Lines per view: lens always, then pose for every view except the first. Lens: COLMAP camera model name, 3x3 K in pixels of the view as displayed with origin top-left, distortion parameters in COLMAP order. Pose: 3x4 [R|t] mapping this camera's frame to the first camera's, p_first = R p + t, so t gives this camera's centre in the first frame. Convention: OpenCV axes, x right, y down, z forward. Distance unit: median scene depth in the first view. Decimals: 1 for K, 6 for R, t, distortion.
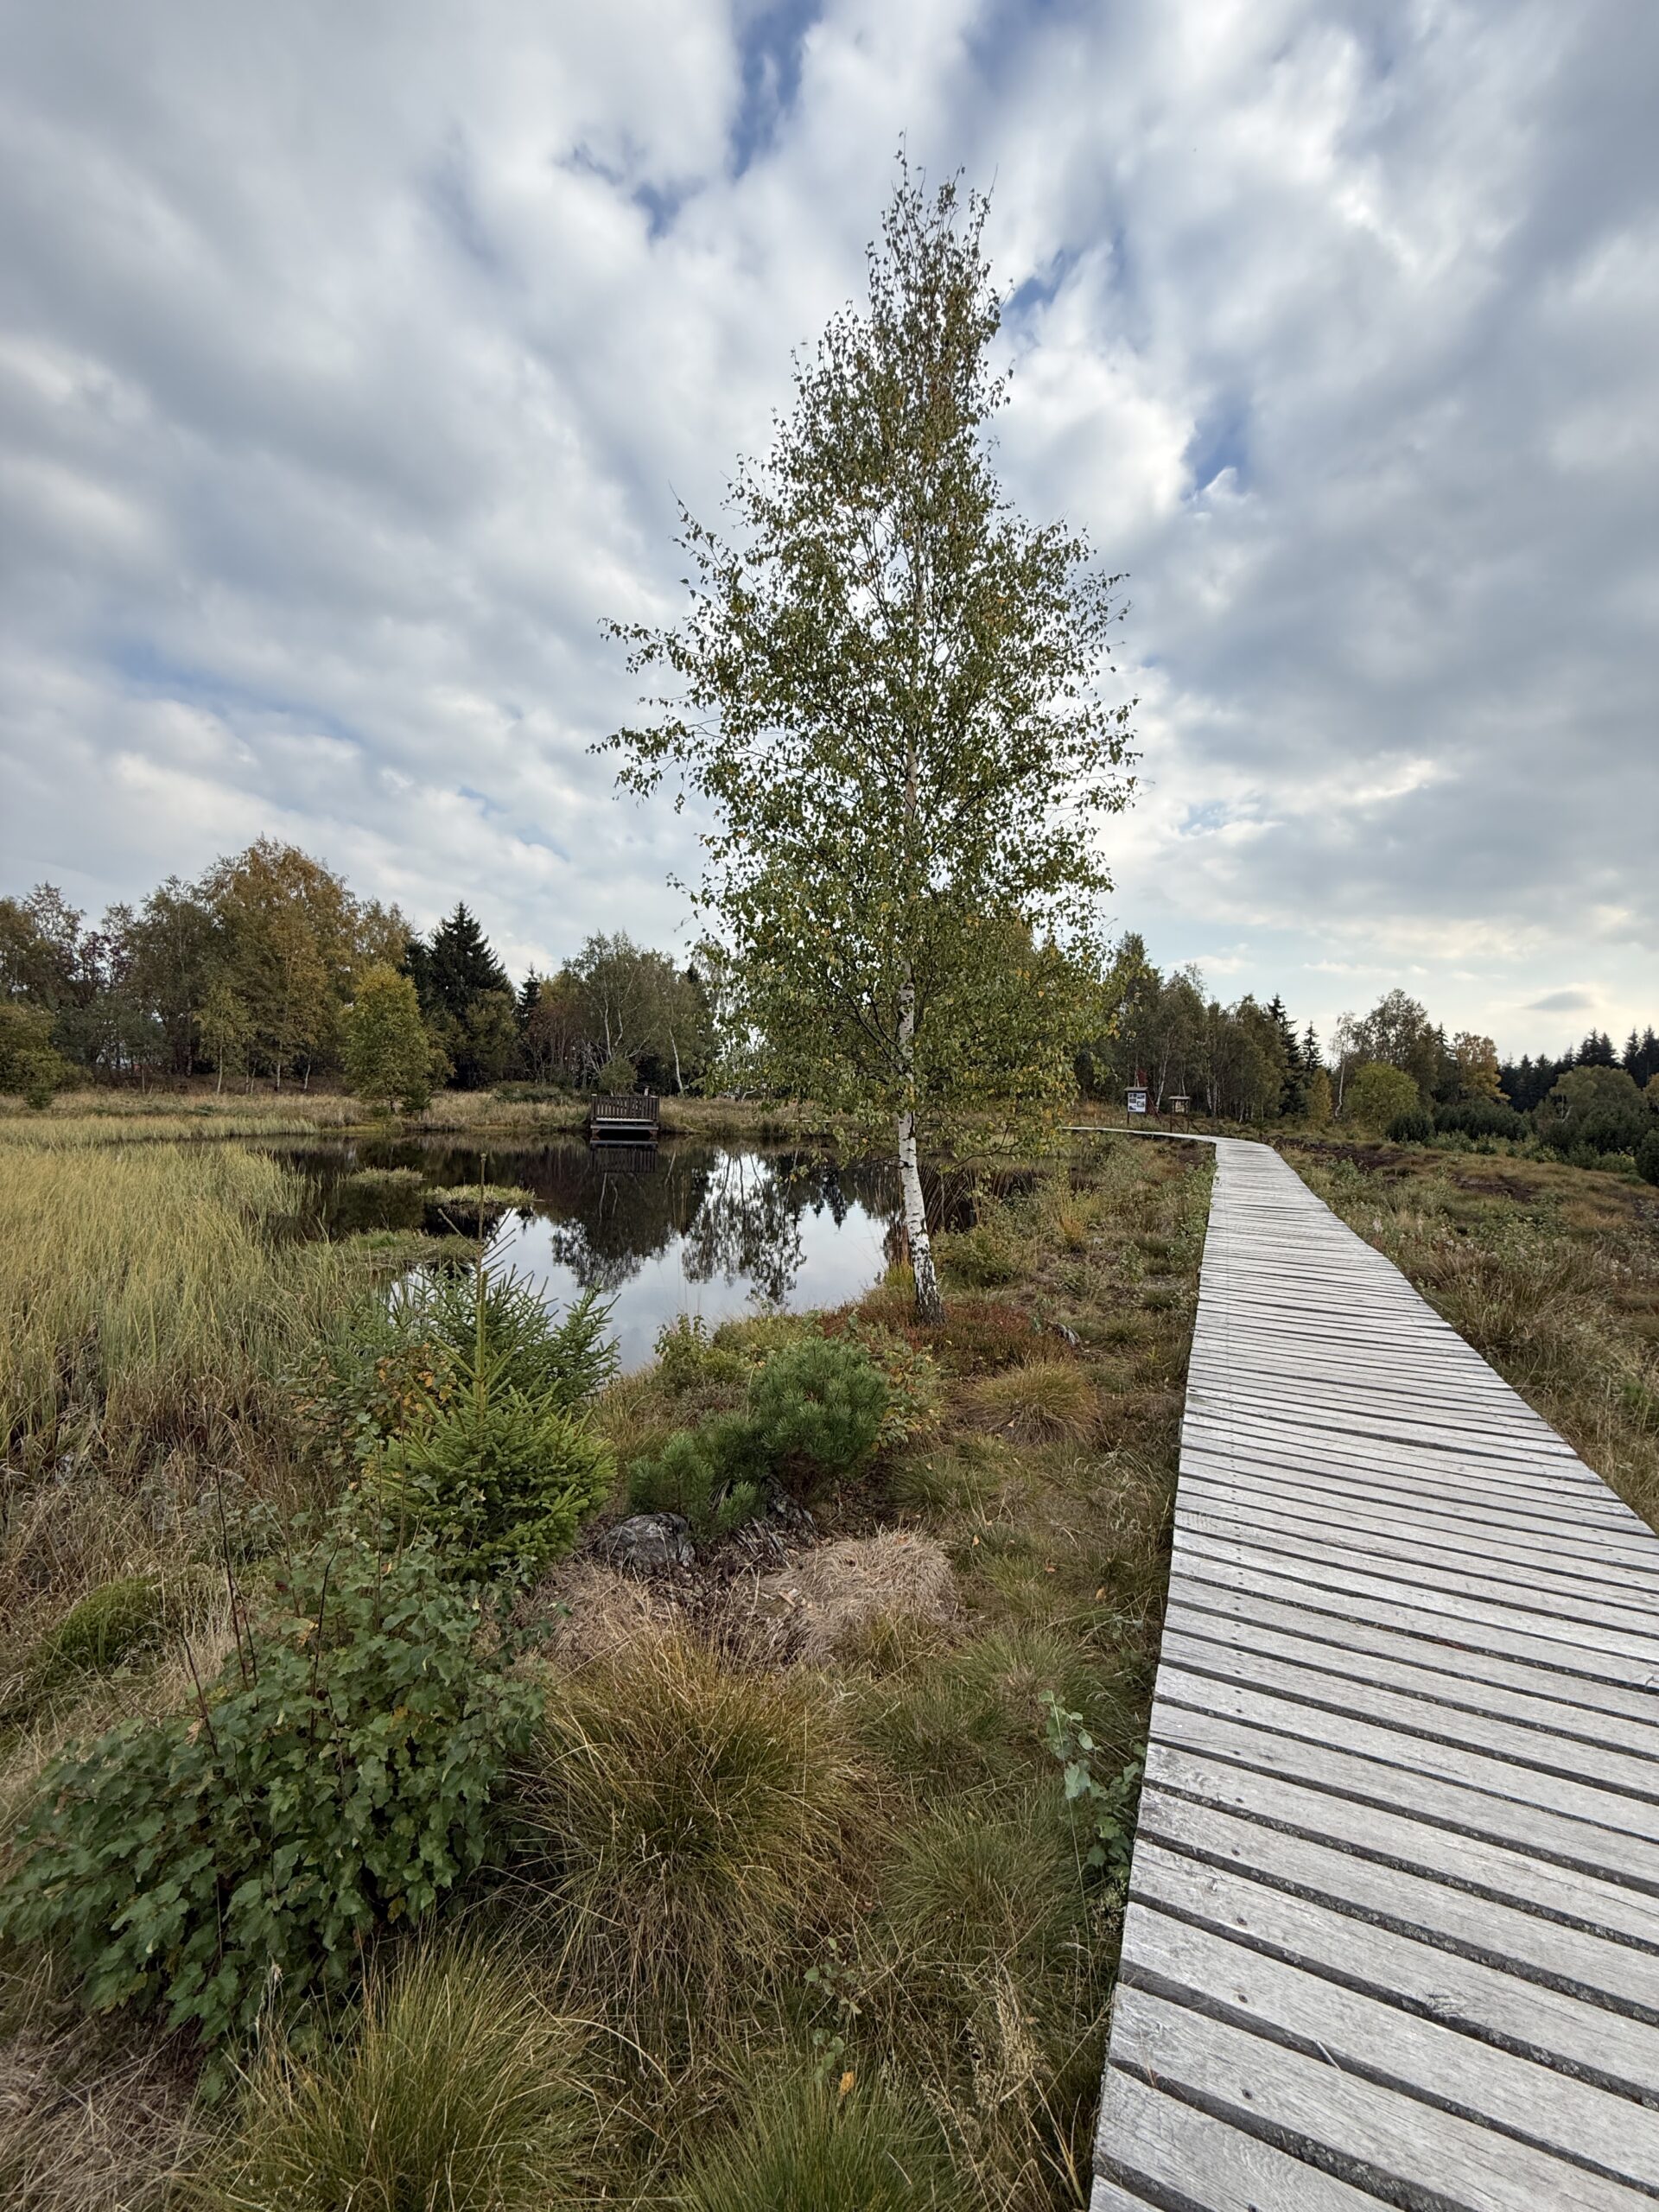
lens RADIAL K [[1028.0, 0, 765.0], [0, 1028.0, 1097.0], [0, 0, 1]] dist [0.010931, -0.000076]
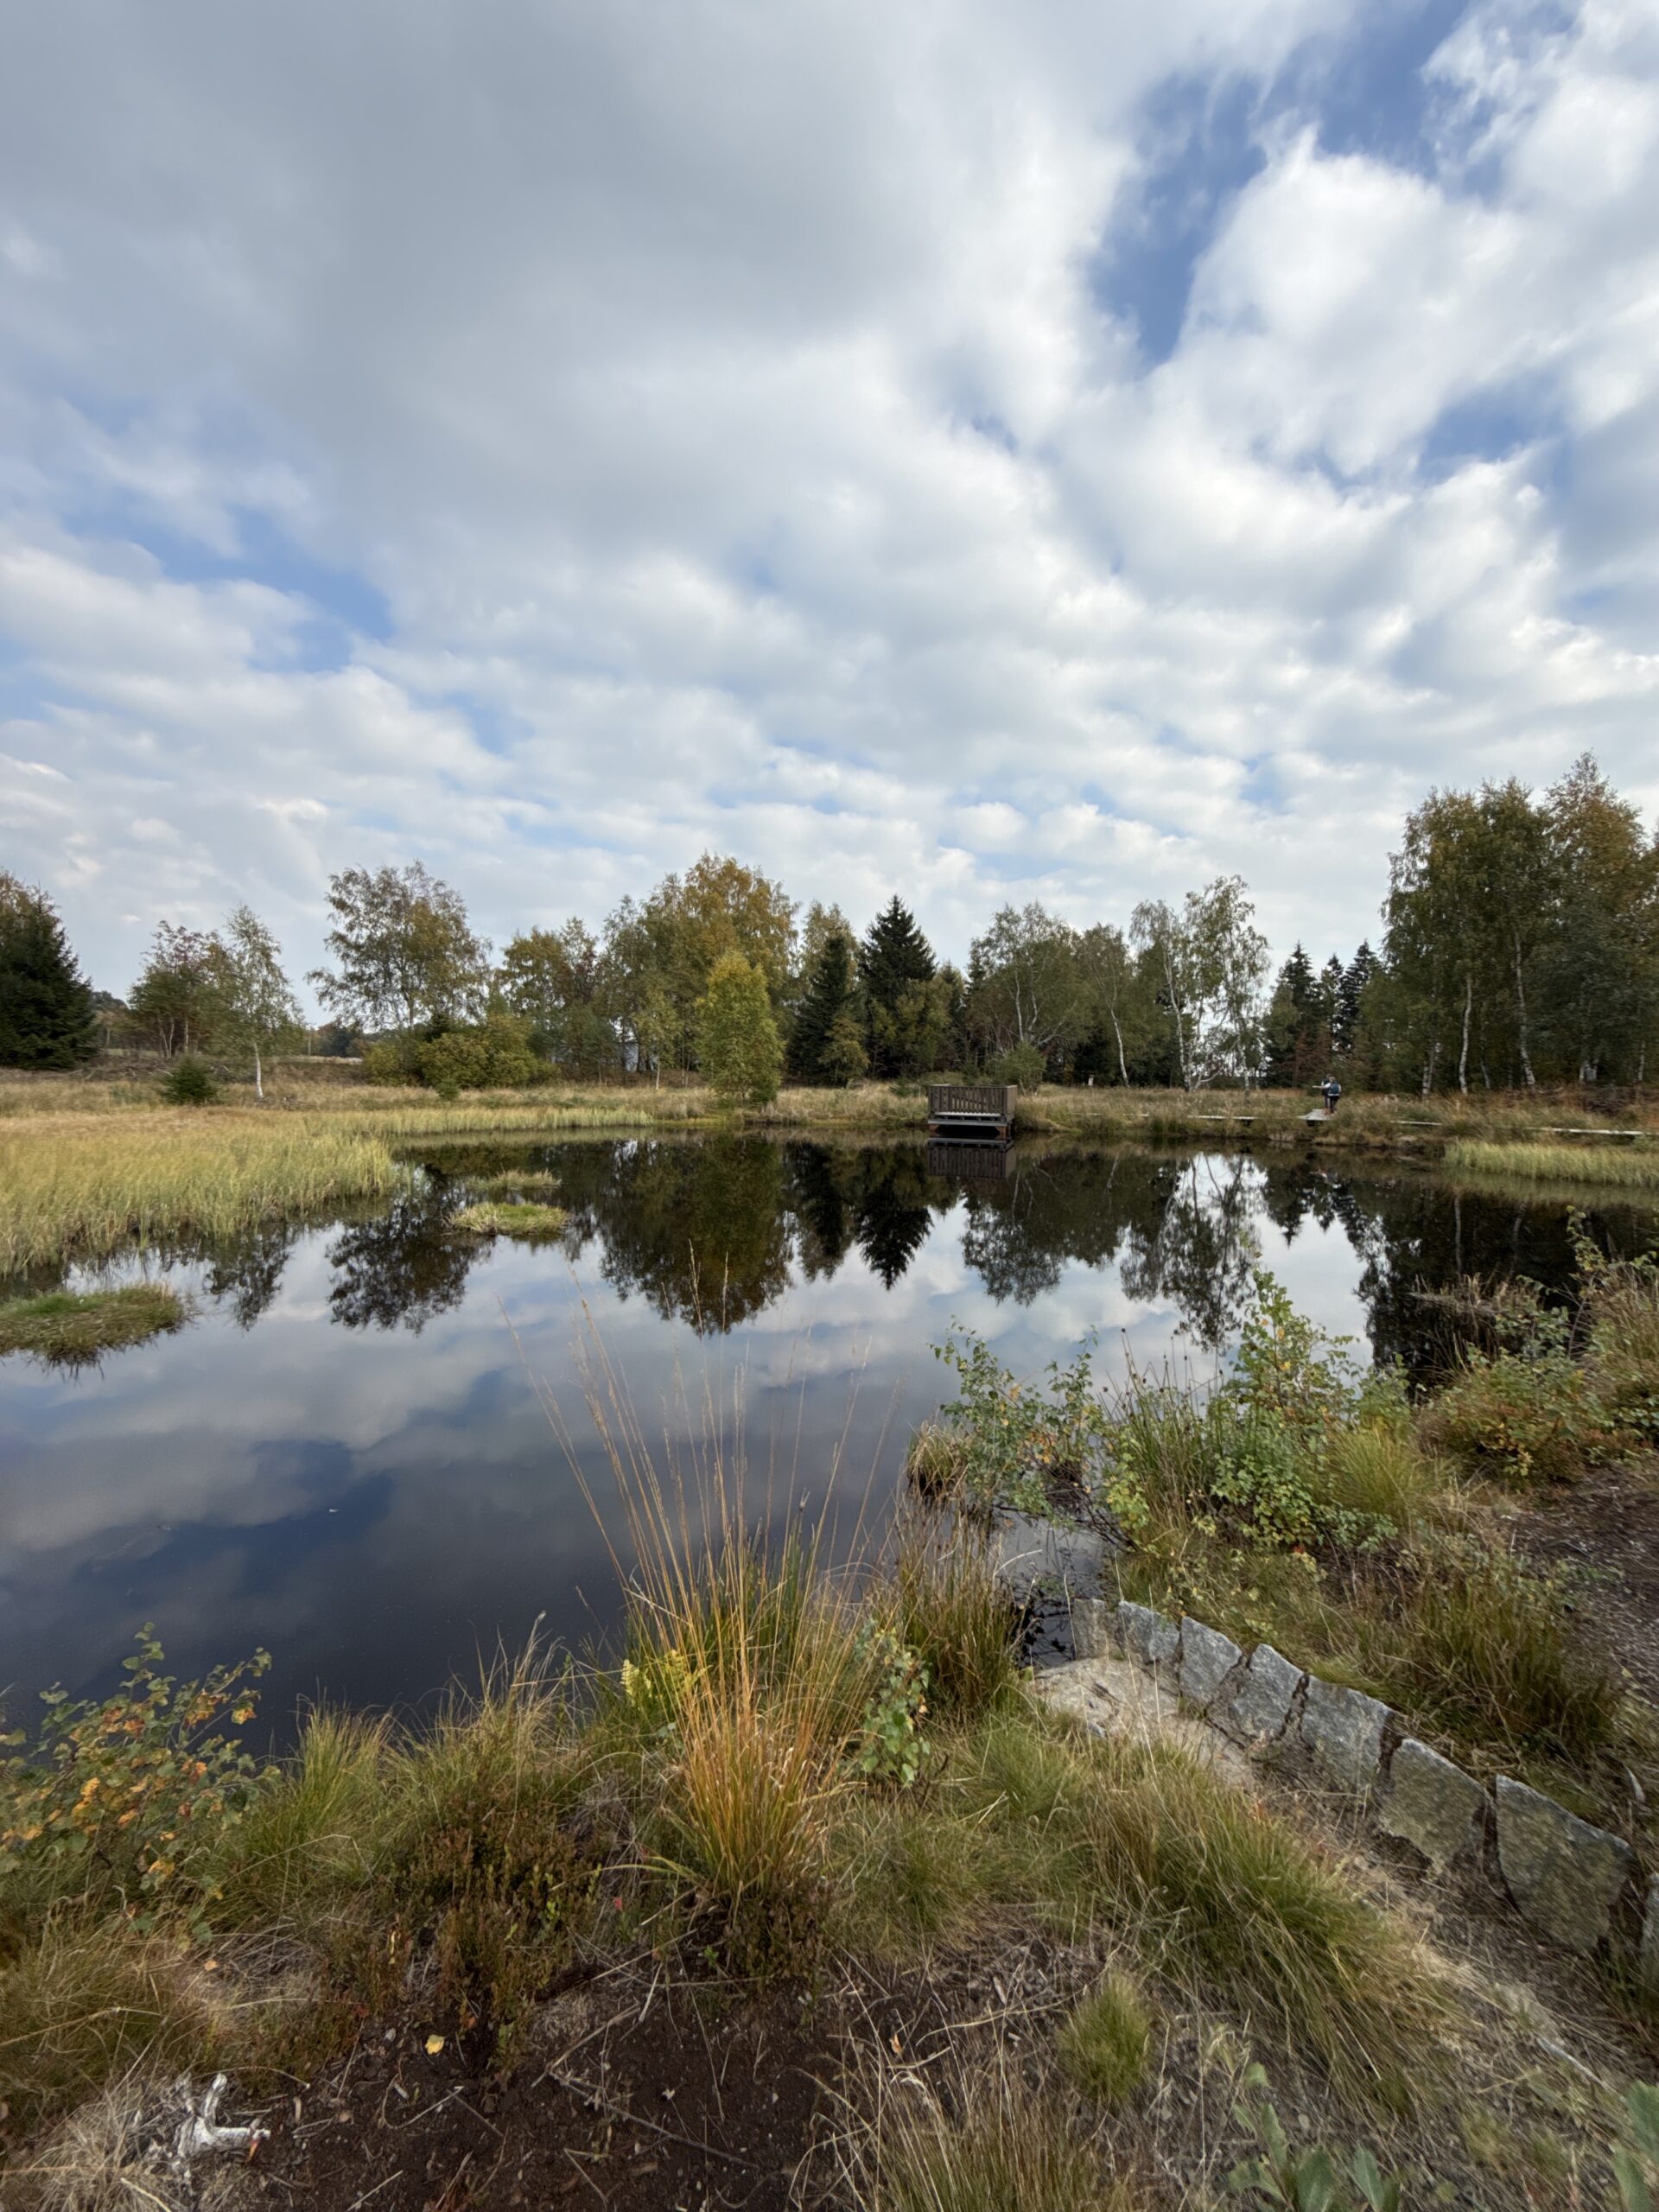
lens RADIAL K [[884.7, 0, 827.5], [0, 884.7, 1101.8], [0, 0, 1]] dist [0.005255, -0.000312]
pose [[0.853053, 0.001989, -0.521821, 0.105010], [0.005089, 0.999913, 0.012130, 0.002127], [0.521800, -0.013003, 0.852969, 0.237126]]
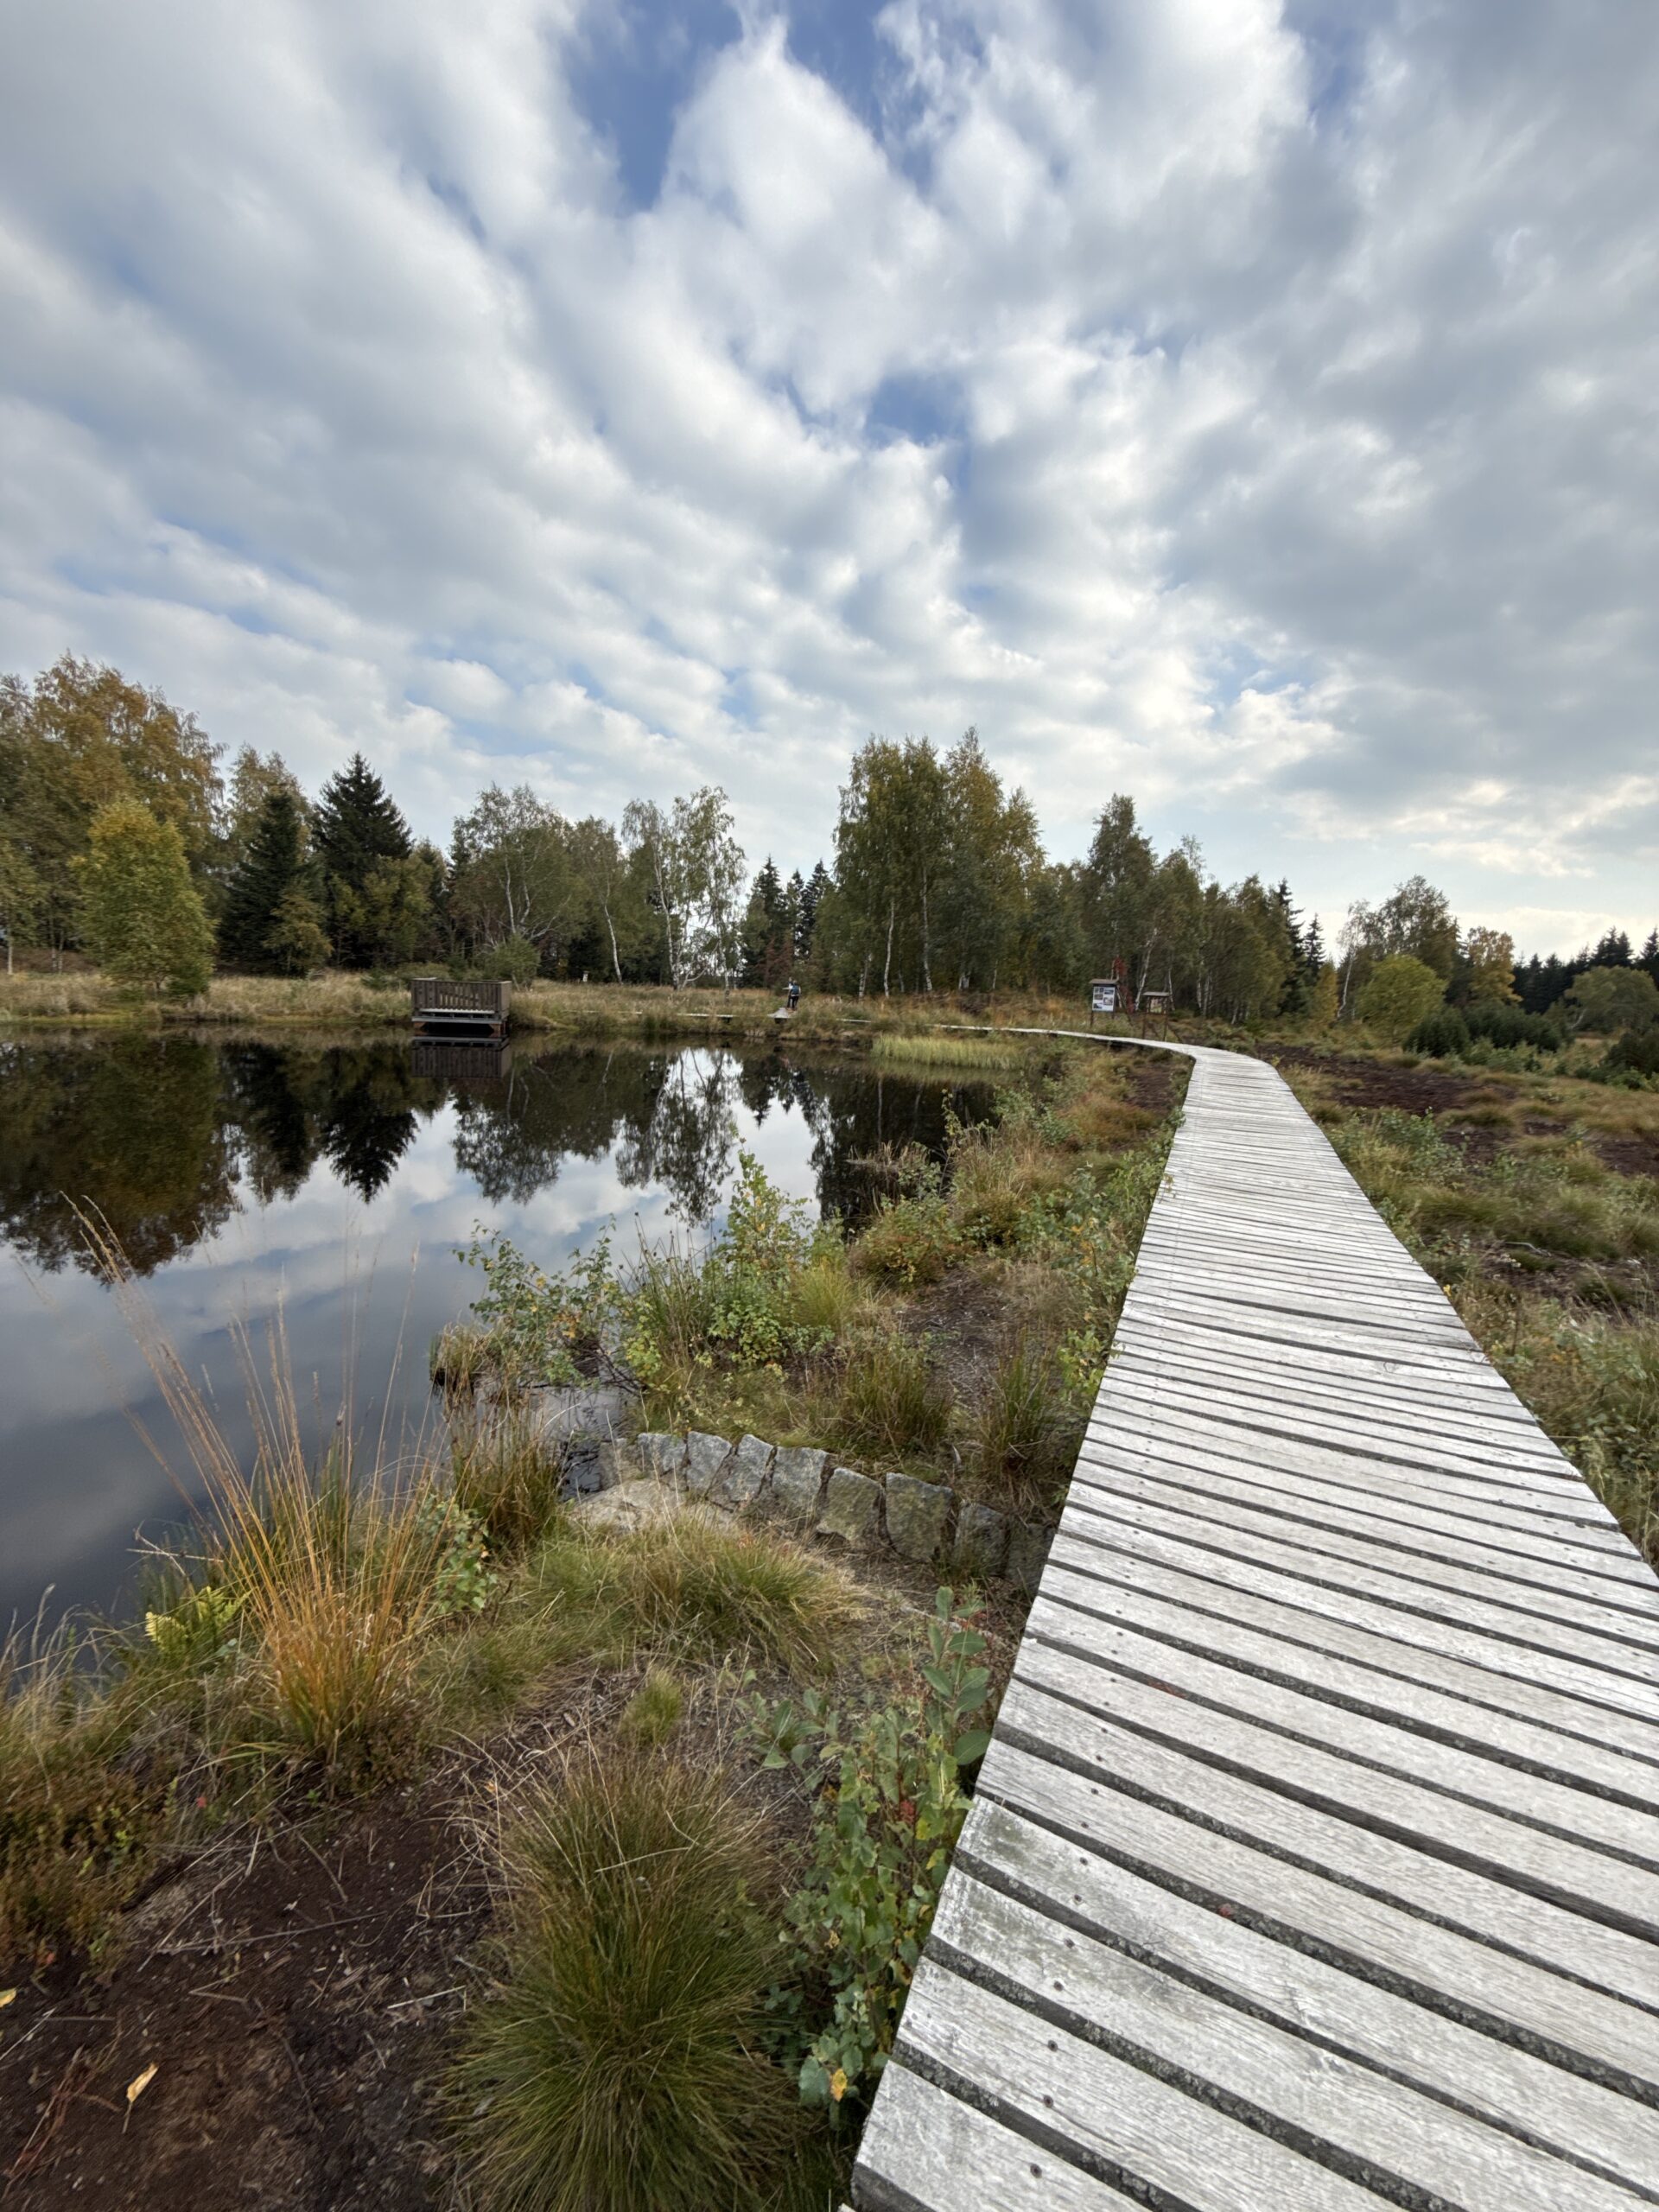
lens RADIAL K [[892.5, 0, 825.1], [0, 892.5, 1094.6], [0, 0, 1]] dist [0.005038, 0.000138]
pose [[0.999863, 0.015584, 0.005610, 0.104942], [-0.016143, 0.992705, 0.119481, -0.000303], [-0.003707, -0.119555, 0.992821, 0.226399]]
